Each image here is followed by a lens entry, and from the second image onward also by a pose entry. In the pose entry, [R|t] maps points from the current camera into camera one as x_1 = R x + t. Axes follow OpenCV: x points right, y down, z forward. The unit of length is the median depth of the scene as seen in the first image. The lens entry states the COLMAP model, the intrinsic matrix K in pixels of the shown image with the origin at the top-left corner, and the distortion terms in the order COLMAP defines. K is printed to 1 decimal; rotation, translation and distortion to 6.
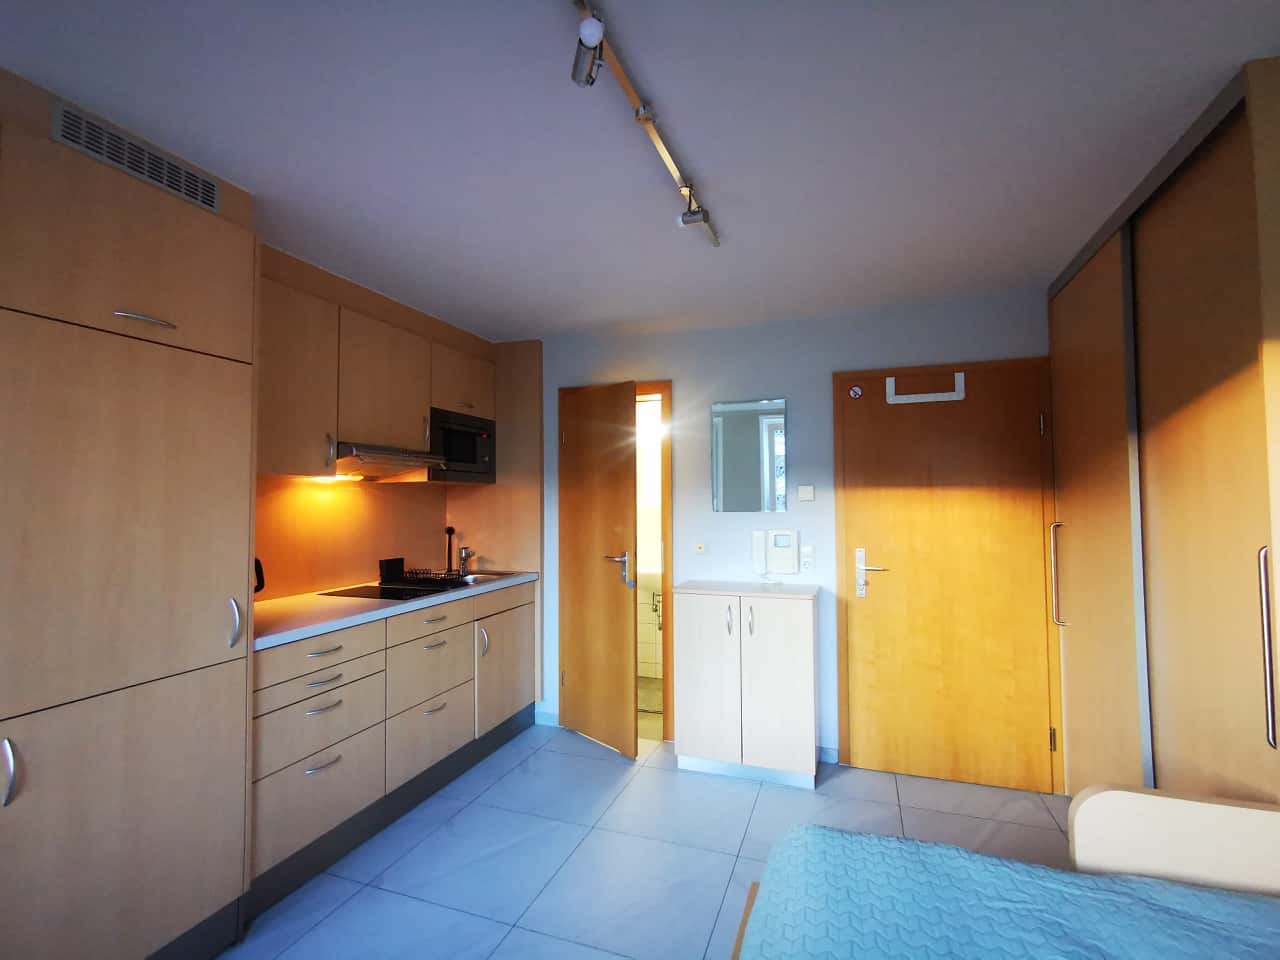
lens RADIAL K [[590.6, 0, 634.2], [0, 590.6, 477.6], [0, 0, 1]] dist [-0.000622, 0.000436]
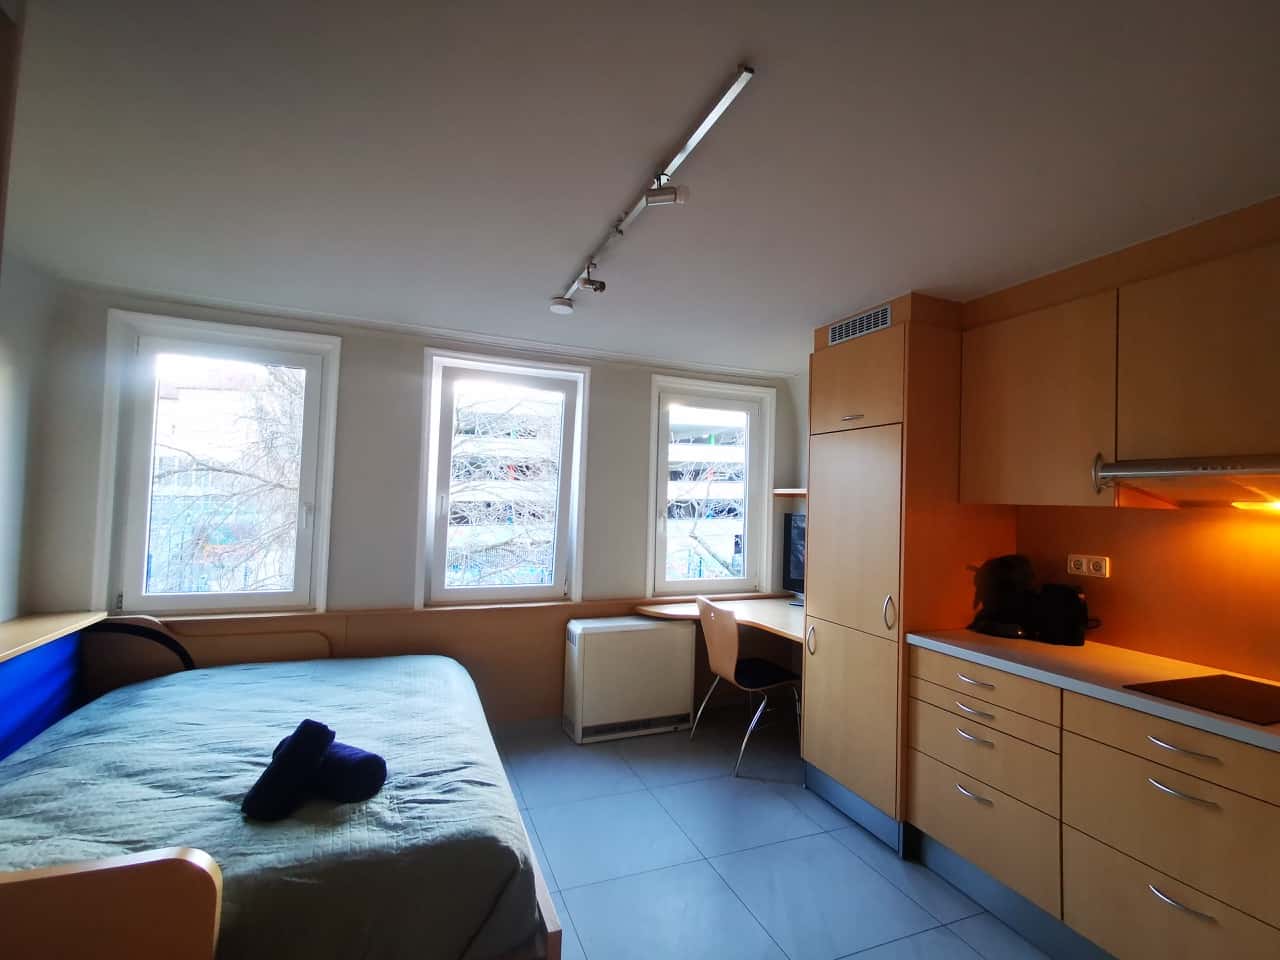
lens RADIAL K [[590.6, 0, 634.2], [0, 590.6, 477.6], [0, 0, 1]] dist [-0.000622, 0.000436]
pose [[-0.749655, -0.042678, -0.660451, 0.438480], [-0.000467, 0.997953, -0.063957, 0.010722], [0.661829, -0.047637, -0.748140, 1.033488]]
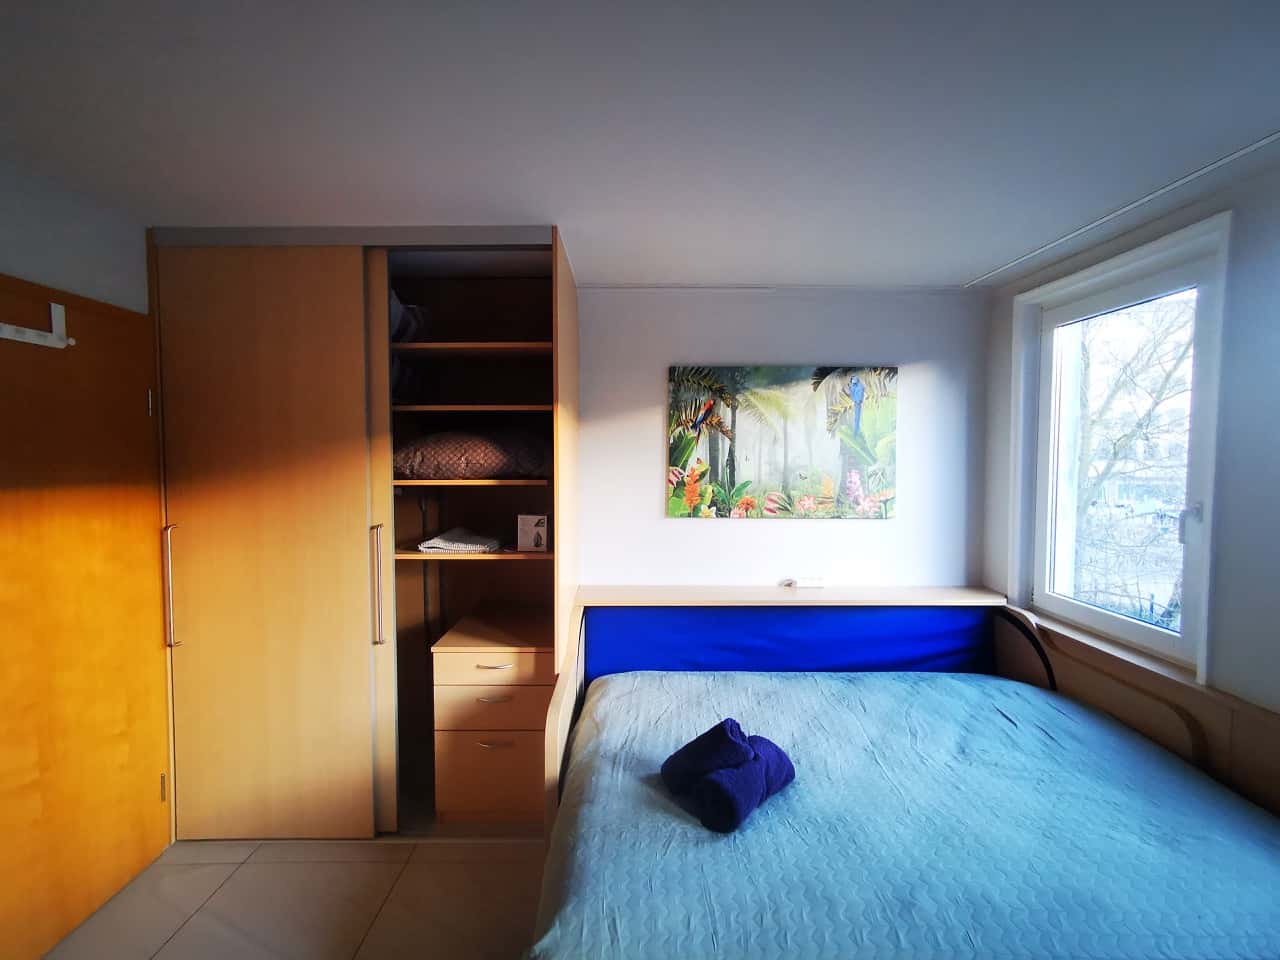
lens RADIAL K [[590.6, 0, 634.2], [0, 590.6, 477.6], [0, 0, 1]] dist [-0.000622, 0.000436]
pose [[-0.357575, -0.033981, 0.933266, -0.263962], [-0.038872, 0.999013, 0.021481, -0.030540], [-0.933075, -0.028597, -0.358543, 0.647128]]
